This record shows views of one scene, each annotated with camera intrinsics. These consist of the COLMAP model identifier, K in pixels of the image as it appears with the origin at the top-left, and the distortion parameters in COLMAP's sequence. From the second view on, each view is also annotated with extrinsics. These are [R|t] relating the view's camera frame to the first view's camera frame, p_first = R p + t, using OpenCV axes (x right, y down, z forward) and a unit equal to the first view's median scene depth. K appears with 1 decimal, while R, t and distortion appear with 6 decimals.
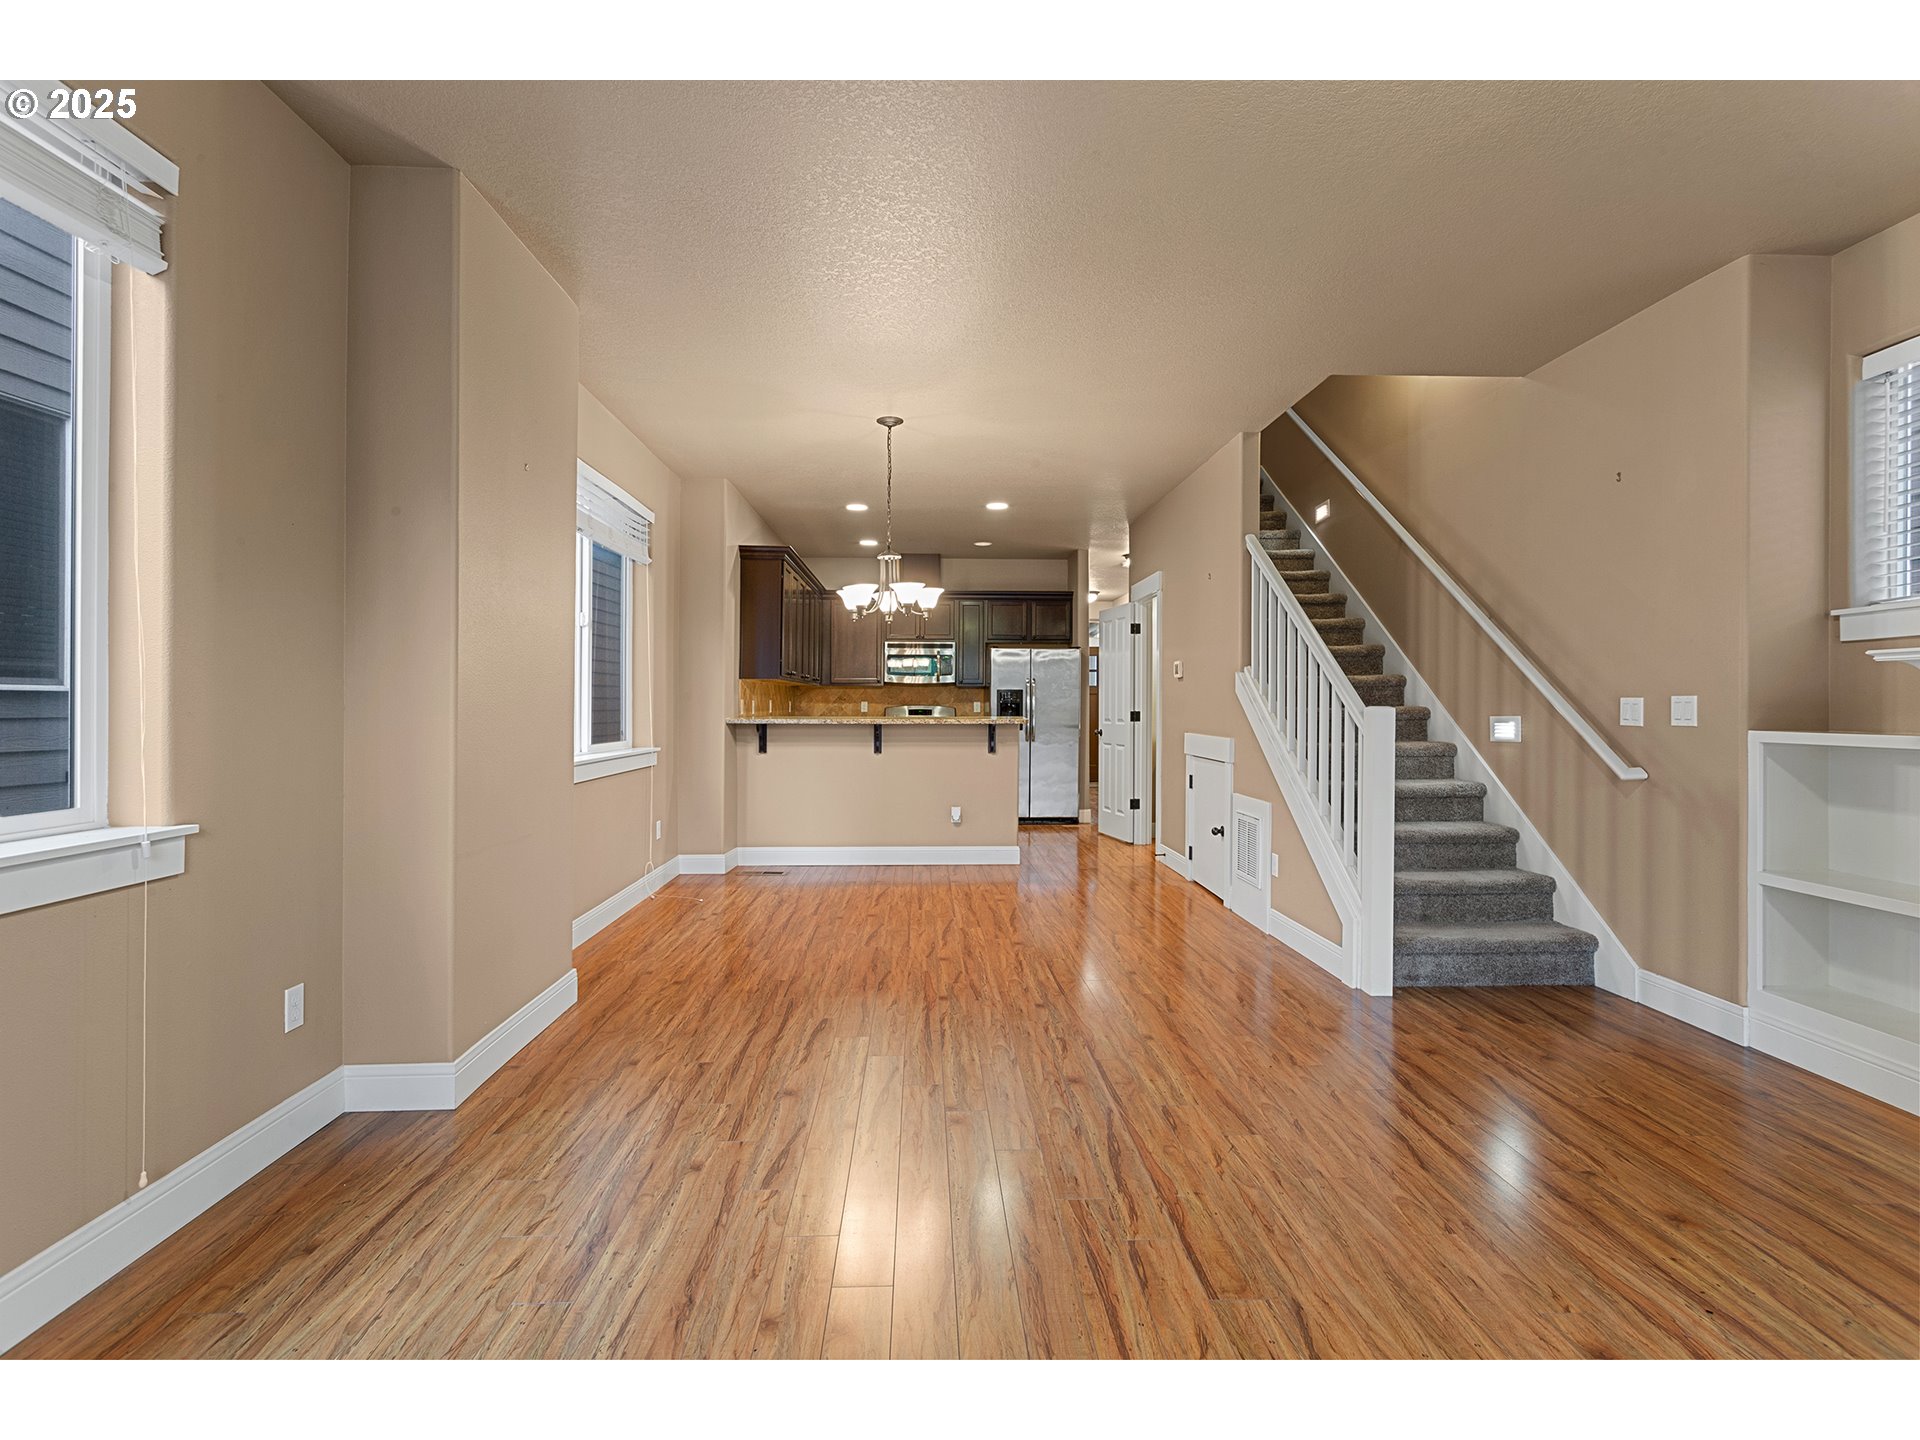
lens RADIAL K [[933.9, 0, 931.9], [0, 933.9, 699.8], [0, 0, 1]] dist [0.000726, 0.000804]
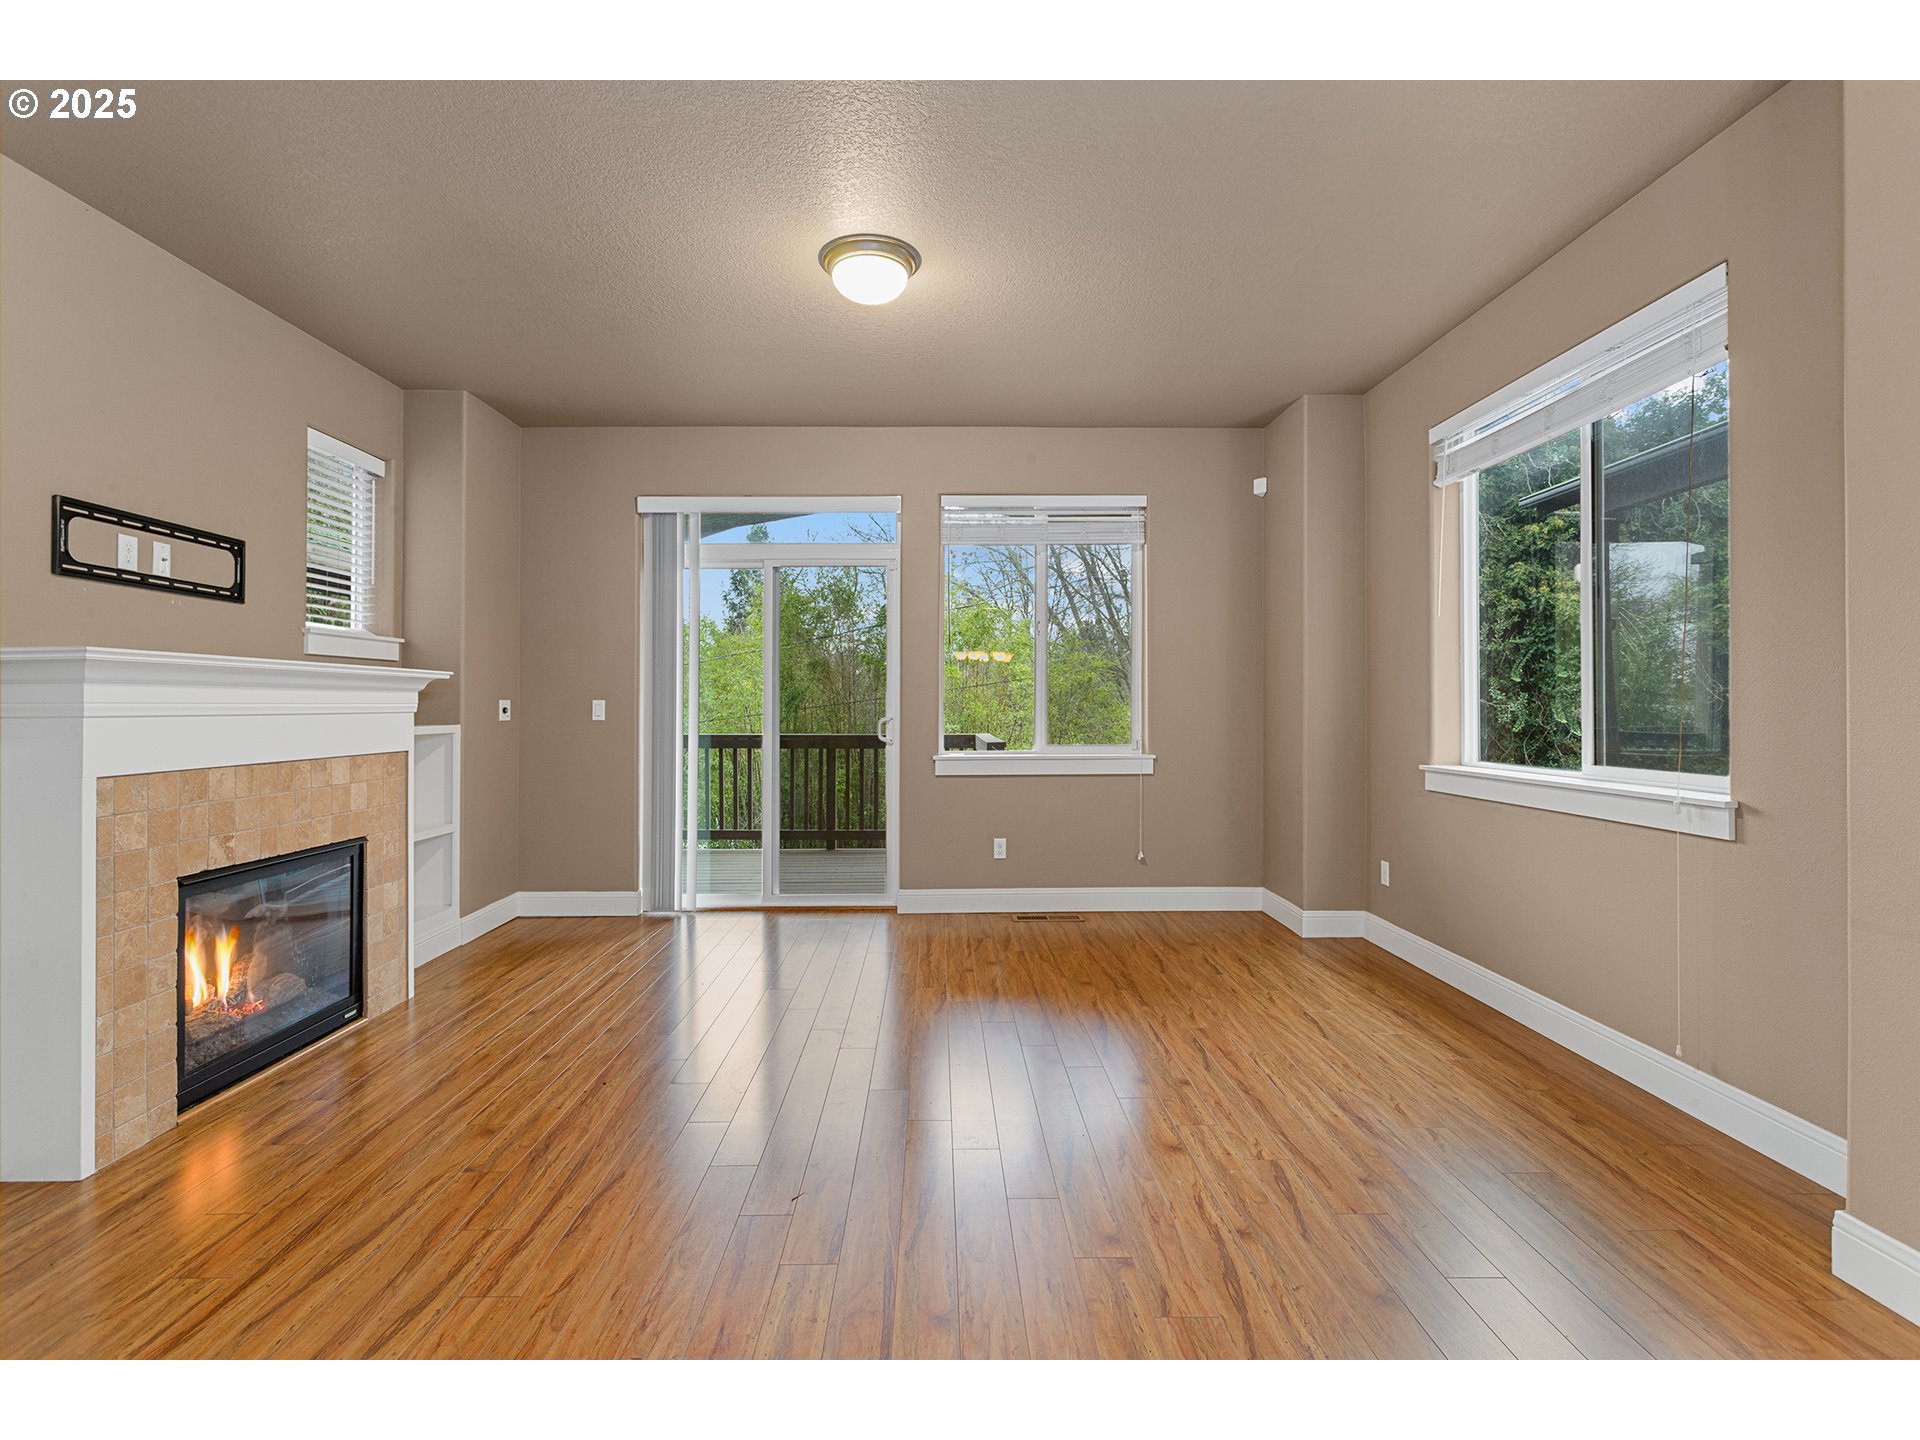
lens RADIAL K [[941.2, 0, 950.4], [0, 941.2, 669.2], [0, 0, 1]] dist [0.002090, 0.001410]
pose [[-0.999967, 0.004579, 0.006727, 0.081774], [0.004284, 0.999058, -0.043186, 0.005783], [-0.006918, -0.043155, -0.999044, 0.957504]]
